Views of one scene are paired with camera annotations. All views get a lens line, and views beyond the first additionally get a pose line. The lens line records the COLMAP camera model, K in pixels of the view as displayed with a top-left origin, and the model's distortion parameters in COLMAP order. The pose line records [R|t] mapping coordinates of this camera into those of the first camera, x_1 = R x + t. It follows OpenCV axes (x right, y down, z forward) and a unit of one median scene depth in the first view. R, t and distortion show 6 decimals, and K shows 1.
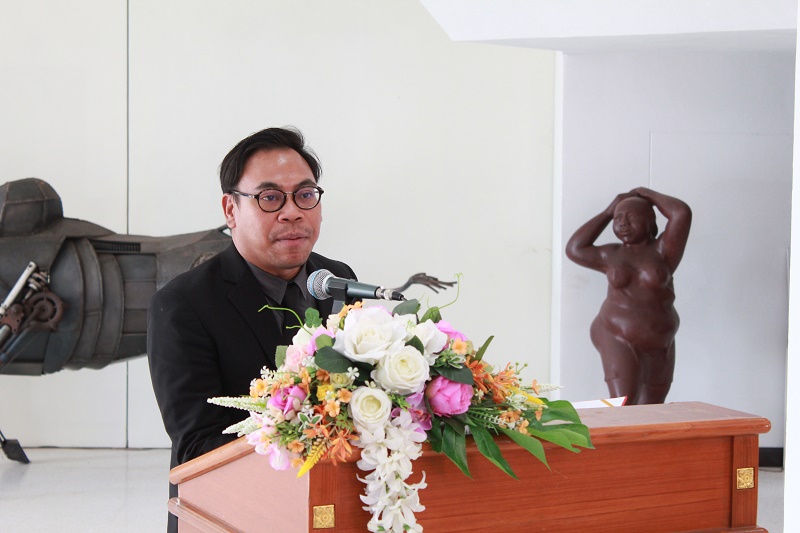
lens RADIAL K [[1847.2, 0, 400.8], [0, 1847.2, 267.4], [0, 0, 1]] dist [0.070194, 0.000000]
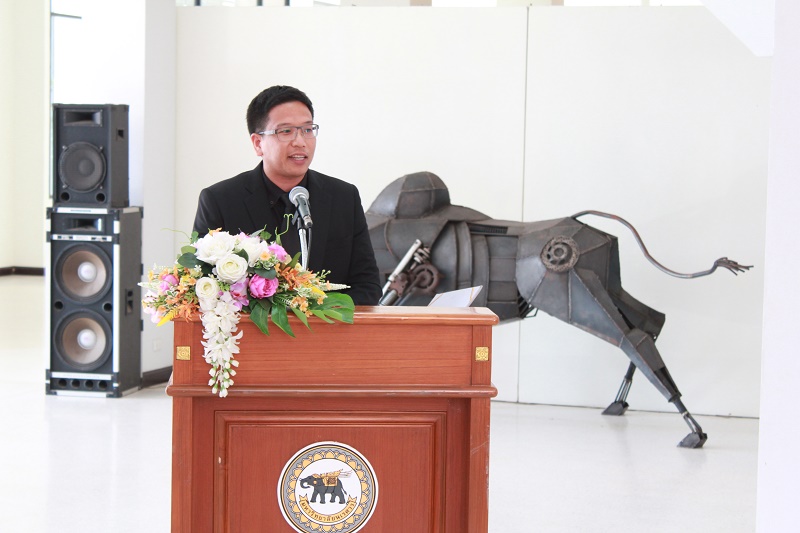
lens RADIAL K [[1869.6, 0, 400.5], [0, 1869.6, 268.4], [0, 0, 1]] dist [0.063675, 0.000000]
pose [[0.933879, 0.032778, -0.356084, 0.673257], [-0.034594, 0.999401, 0.001269, 0.043400], [0.355912, 0.011134, 0.934453, -0.473989]]
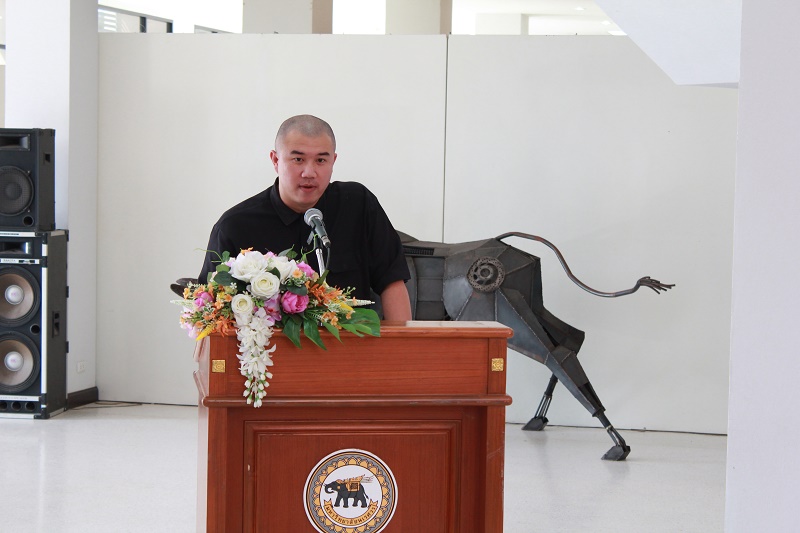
lens RADIAL K [[1869.6, 0, 399.5], [0, 1869.6, 264.1], [0, 0, 1]] dist [0.063675, 0.000000]
pose [[0.958454, 0.023553, -0.284274, 0.572030], [-0.029358, 0.999438, -0.016177, 0.054198], [0.283733, 0.023851, 0.958607, -0.615046]]
